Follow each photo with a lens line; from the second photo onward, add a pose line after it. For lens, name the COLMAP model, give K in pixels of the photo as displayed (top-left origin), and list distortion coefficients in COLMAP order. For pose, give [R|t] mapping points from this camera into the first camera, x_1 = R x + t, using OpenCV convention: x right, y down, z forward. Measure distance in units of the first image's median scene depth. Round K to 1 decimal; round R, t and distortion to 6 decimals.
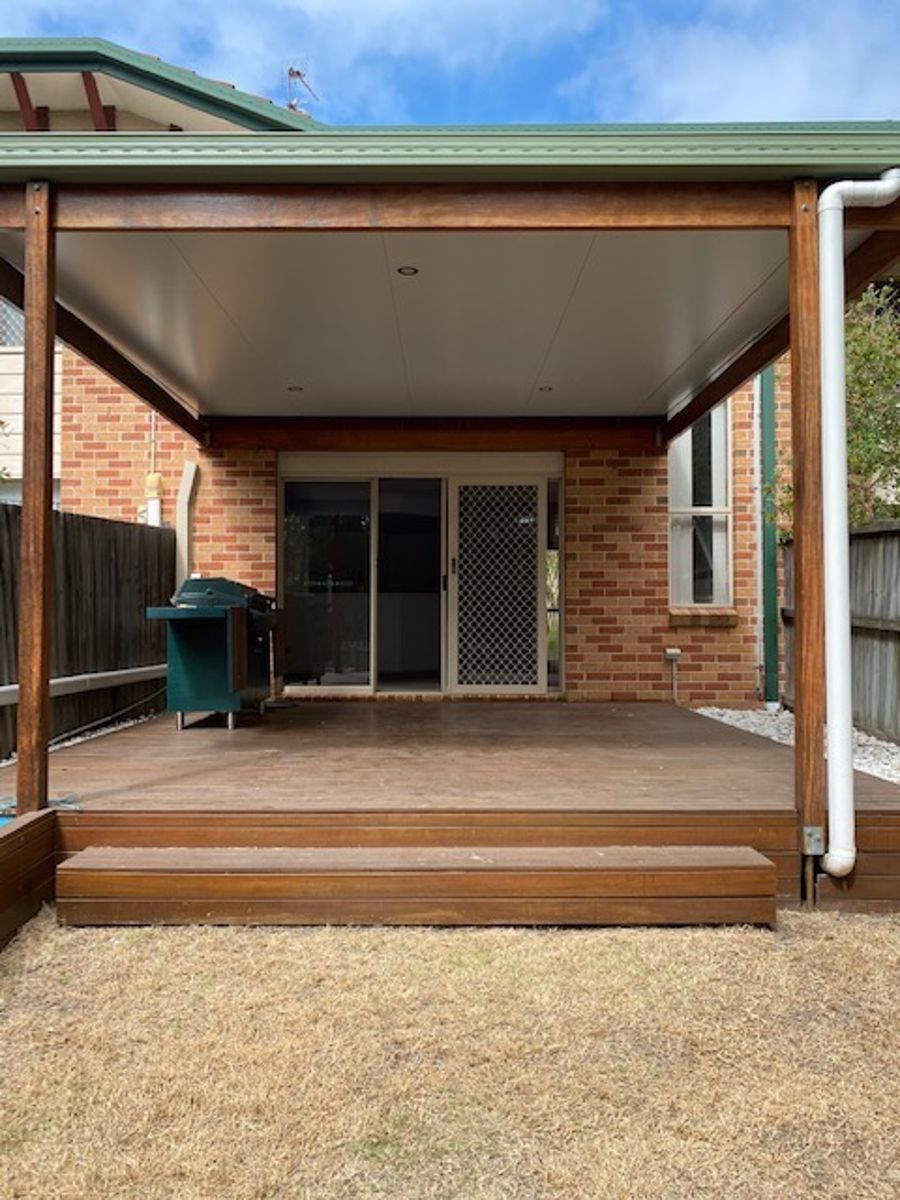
lens RADIAL K [[910.4, 0, 450.6], [0, 910.4, 602.1], [0, 0, 1]] dist [0.045268, -0.009909]
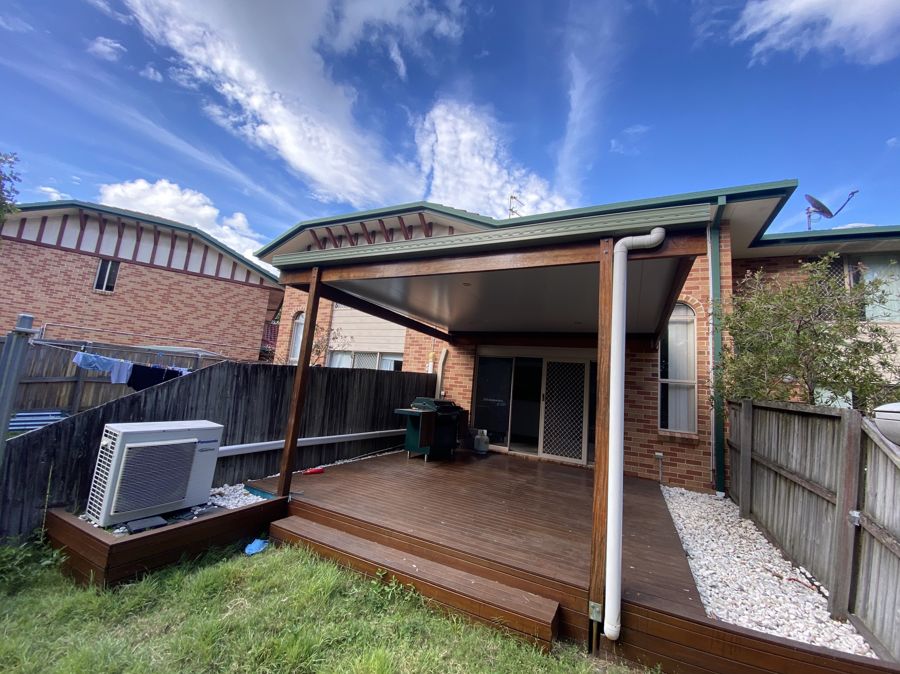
lens RADIAL K [[366.8, 0, 447.3], [0, 366.8, 341.2], [0, 0, 1]] dist [-0.002906, -0.001117]
pose [[0.896091, 0.024781, -0.443178, 0.179368], [-0.084639, 0.989660, -0.115798, -0.053742], [0.435726, 0.141276, 0.888923, 0.088301]]
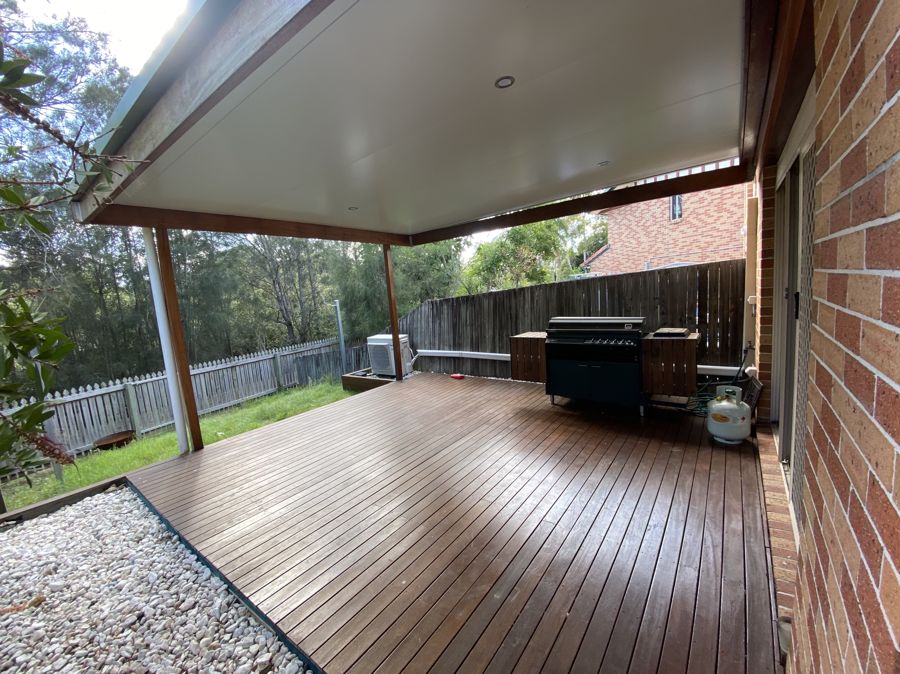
lens RADIAL K [[366.8, 0, 451.2], [0, 366.8, 336.2], [0, 0, 1]] dist [-0.002906, -0.001117]
pose [[-0.614006, 0.150075, -0.774902, 0.342513], [0.094029, 0.988674, 0.116970, -0.074404], [0.783680, -0.001042, -0.621164, 1.160889]]
